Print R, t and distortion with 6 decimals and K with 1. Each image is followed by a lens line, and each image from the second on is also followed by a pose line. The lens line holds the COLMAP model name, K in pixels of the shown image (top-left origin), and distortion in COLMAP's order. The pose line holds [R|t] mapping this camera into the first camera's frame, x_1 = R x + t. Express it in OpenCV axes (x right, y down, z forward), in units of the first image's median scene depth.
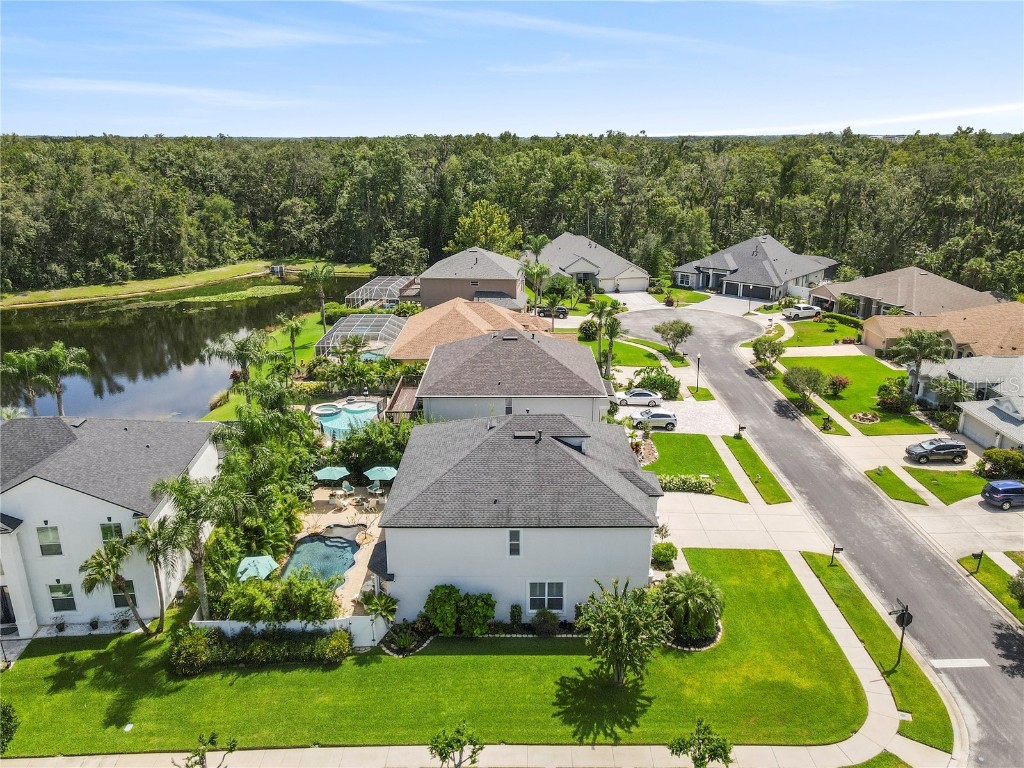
lens RADIAL K [[747.6, 0, 512.0], [0, 747.6, 384.0], [0, 0, 1]] dist [0.002759, 0.027486]
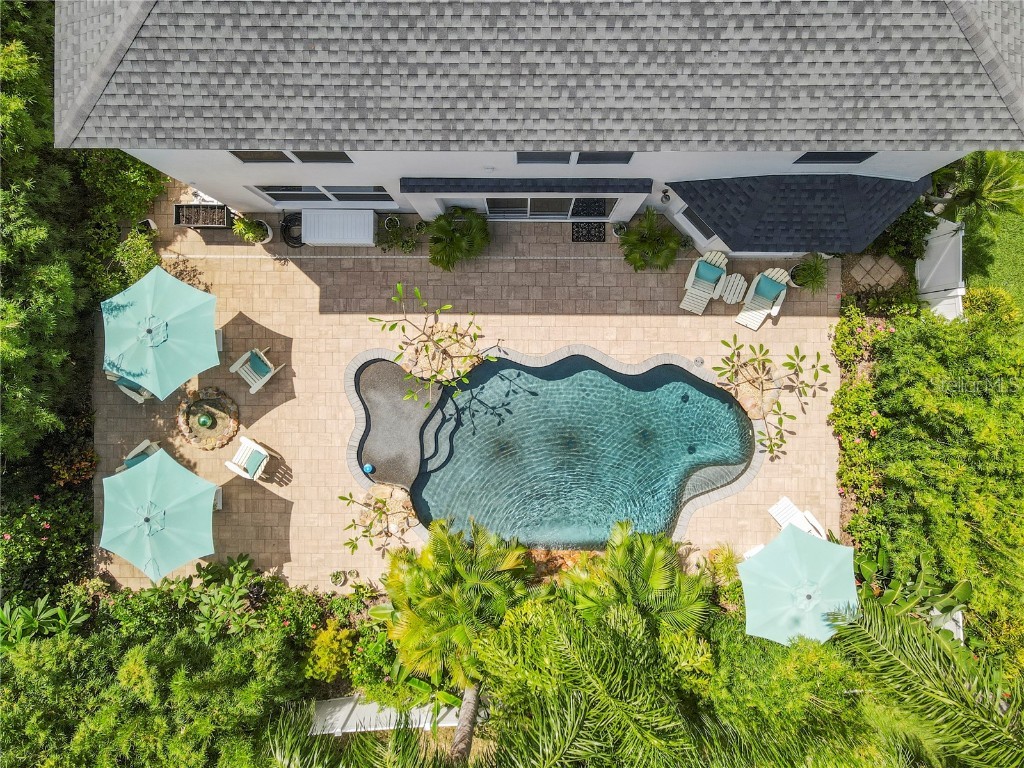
lens RADIAL K [[724.9, 0, 529.6], [0, 724.9, 384.8], [0, 0, 1]] dist [0.002374, 0.004315]
pose [[0.000245, -0.999985, -0.005530, -0.192434], [0.329120, -0.005142, 0.944274, -0.088476], [-0.944288, -0.002051, 0.329114, 0.783110]]
